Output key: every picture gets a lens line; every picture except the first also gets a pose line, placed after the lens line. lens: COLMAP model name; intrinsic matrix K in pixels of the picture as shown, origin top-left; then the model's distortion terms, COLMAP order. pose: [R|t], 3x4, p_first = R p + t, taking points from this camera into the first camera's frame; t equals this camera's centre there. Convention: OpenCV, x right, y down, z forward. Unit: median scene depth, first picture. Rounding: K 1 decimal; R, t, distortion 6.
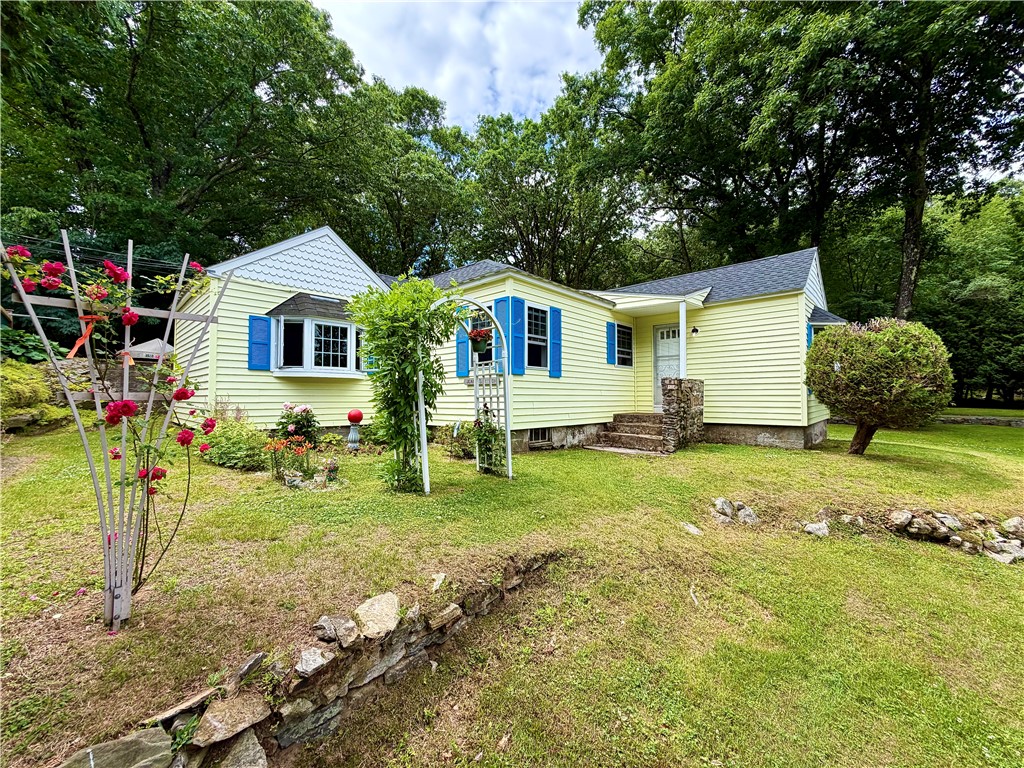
lens RADIAL K [[412.9, 0, 510.9], [0, 412.9, 384.4], [0, 0, 1]] dist [-0.000743, -0.000478]
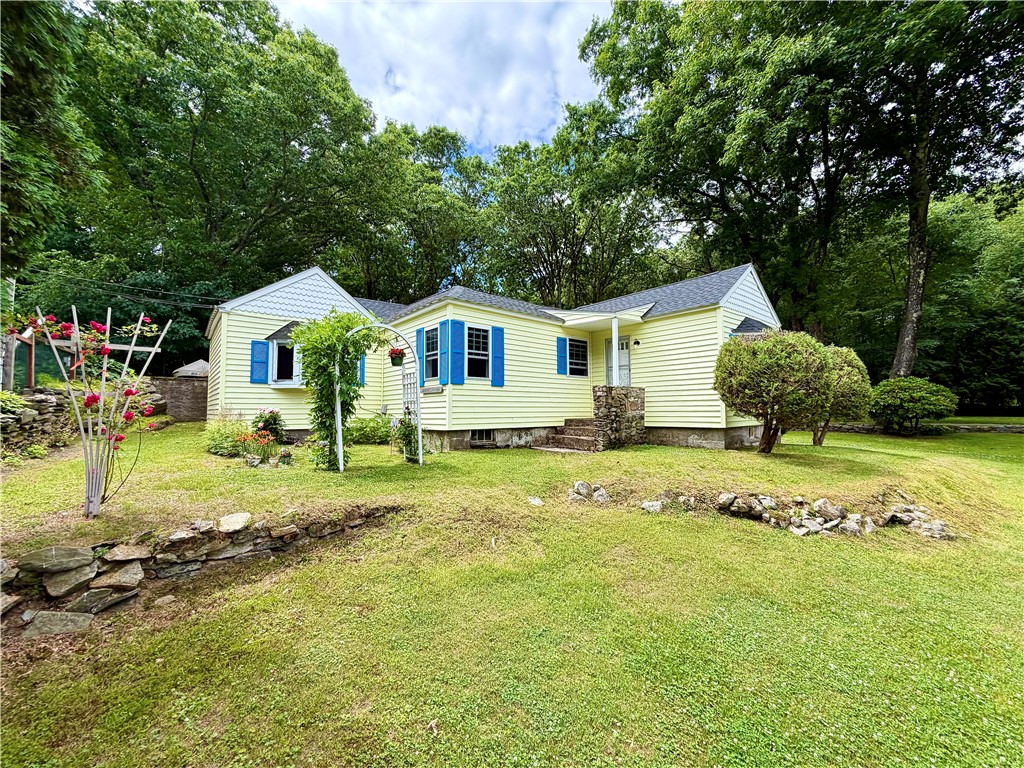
lens RADIAL K [[412.9, 0, 509.9], [0, 412.9, 384.1], [0, 0, 1]] dist [-0.000743, -0.000478]
pose [[0.993245, -0.013459, -0.115256, 0.275749], [0.009651, 0.999391, -0.033529, 0.016459], [0.115637, 0.032190, 0.992770, -0.155579]]
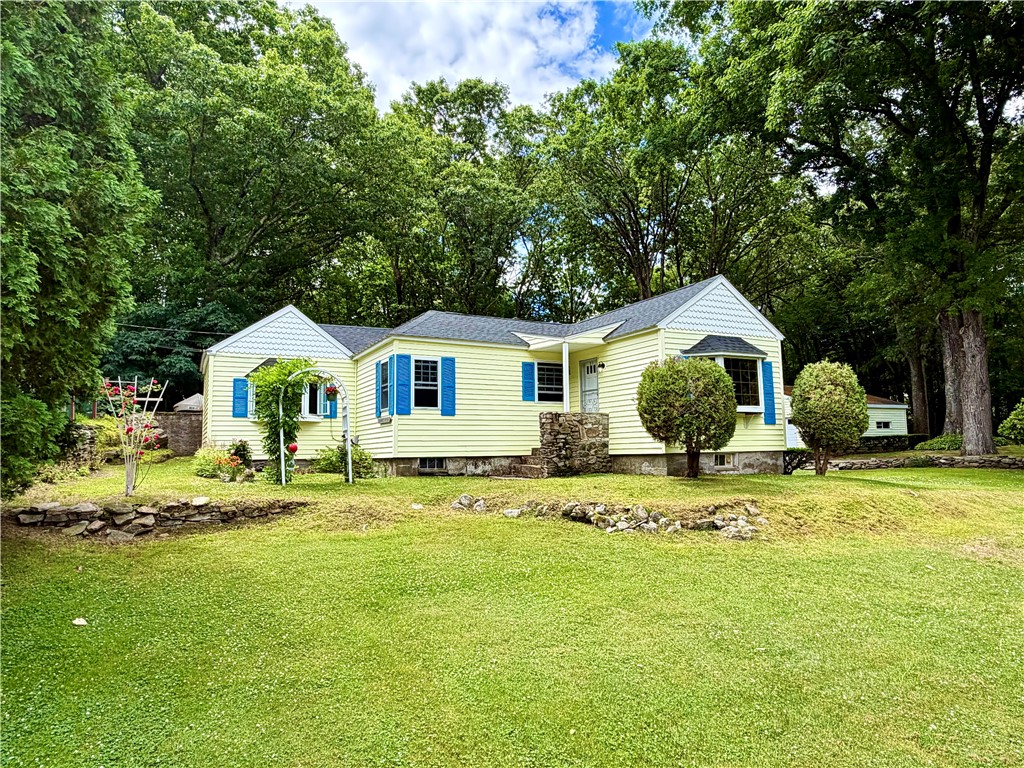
lens RADIAL K [[648.1, 0, 508.4], [0, 648.1, 385.1], [0, 0, 1]] dist [-0.001706, 0.000596]
pose [[0.946011, -0.047187, -0.320682, 0.874117], [0.024996, 0.997021, -0.072969, 0.037139], [0.323170, 0.061014, 0.944372, -0.714826]]
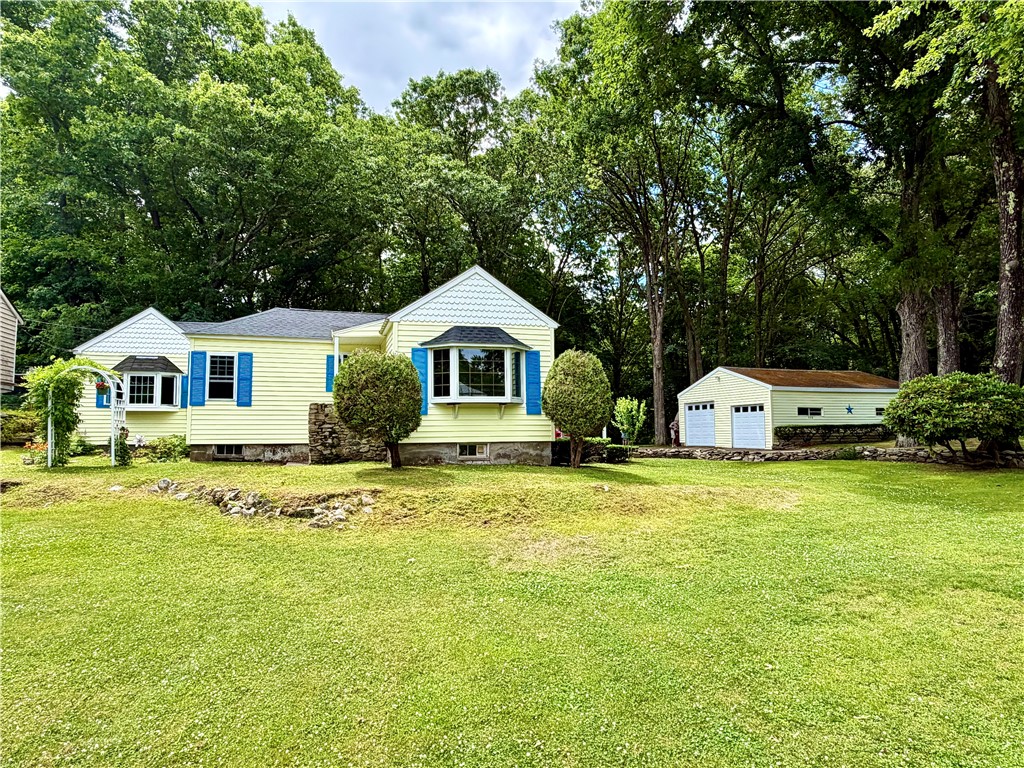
lens RADIAL K [[648.1, 0, 506.0], [0, 648.1, 387.1], [0, 0, 1]] dist [-0.001706, 0.000596]
pose [[0.857057, -0.046239, -0.513143, 1.856447], [0.023458, 0.998434, -0.050788, 0.046550], [0.514688, 0.031491, 0.856799, -0.322388]]
